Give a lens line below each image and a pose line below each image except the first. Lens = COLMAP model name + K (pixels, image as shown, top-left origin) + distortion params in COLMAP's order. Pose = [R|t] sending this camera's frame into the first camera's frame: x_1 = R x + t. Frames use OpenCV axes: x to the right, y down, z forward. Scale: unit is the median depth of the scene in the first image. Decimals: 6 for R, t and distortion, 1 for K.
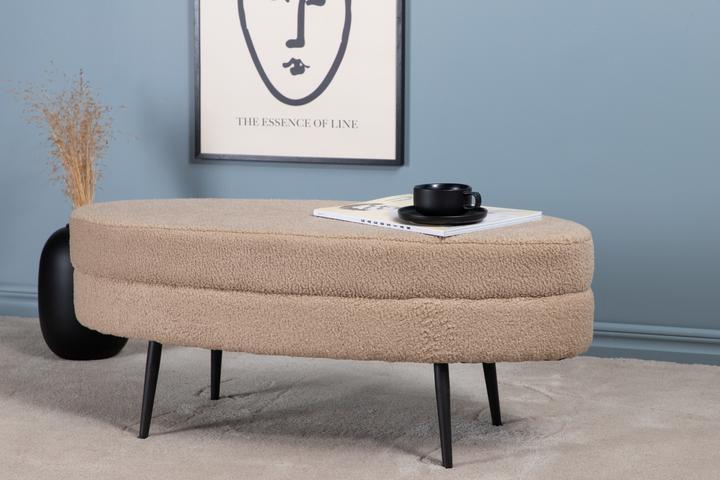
lens RADIAL K [[1687.8, 0, 361.7], [0, 1687.8, 237.8], [0, 0, 1]] dist [-0.048076, 0.000000]
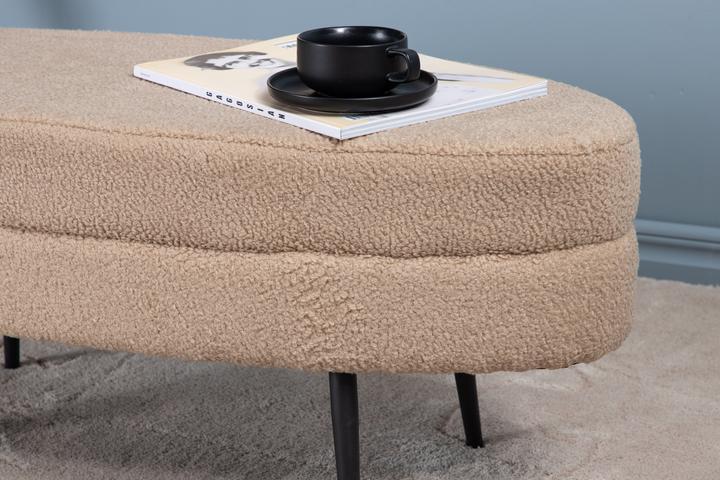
lens RADIAL K [[2036.0, 0, 356.9], [0, 2036.0, 241.1], [0, 0, 1]] dist [0.003897, 0.000000]
pose [[0.997499, 0.019651, -0.067898, 0.095014], [-0.010313, 0.990760, 0.135234, -0.053339], [0.069928, -0.134196, 0.988484, 0.368377]]
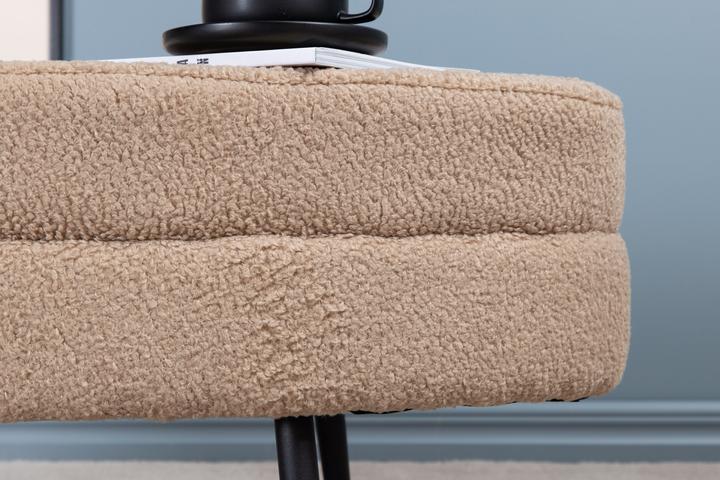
lens RADIAL K [[1449.3, 0, 369.3], [0, 1449.3, 202.5], [0, 0, 1]] dist [0.037392, 0.000000]
pose [[0.951617, 0.004840, 0.307248, -0.036521], [0.044544, 0.987142, -0.153511, 0.077179], [-0.304040, 0.159770, 0.939166, 0.686878]]
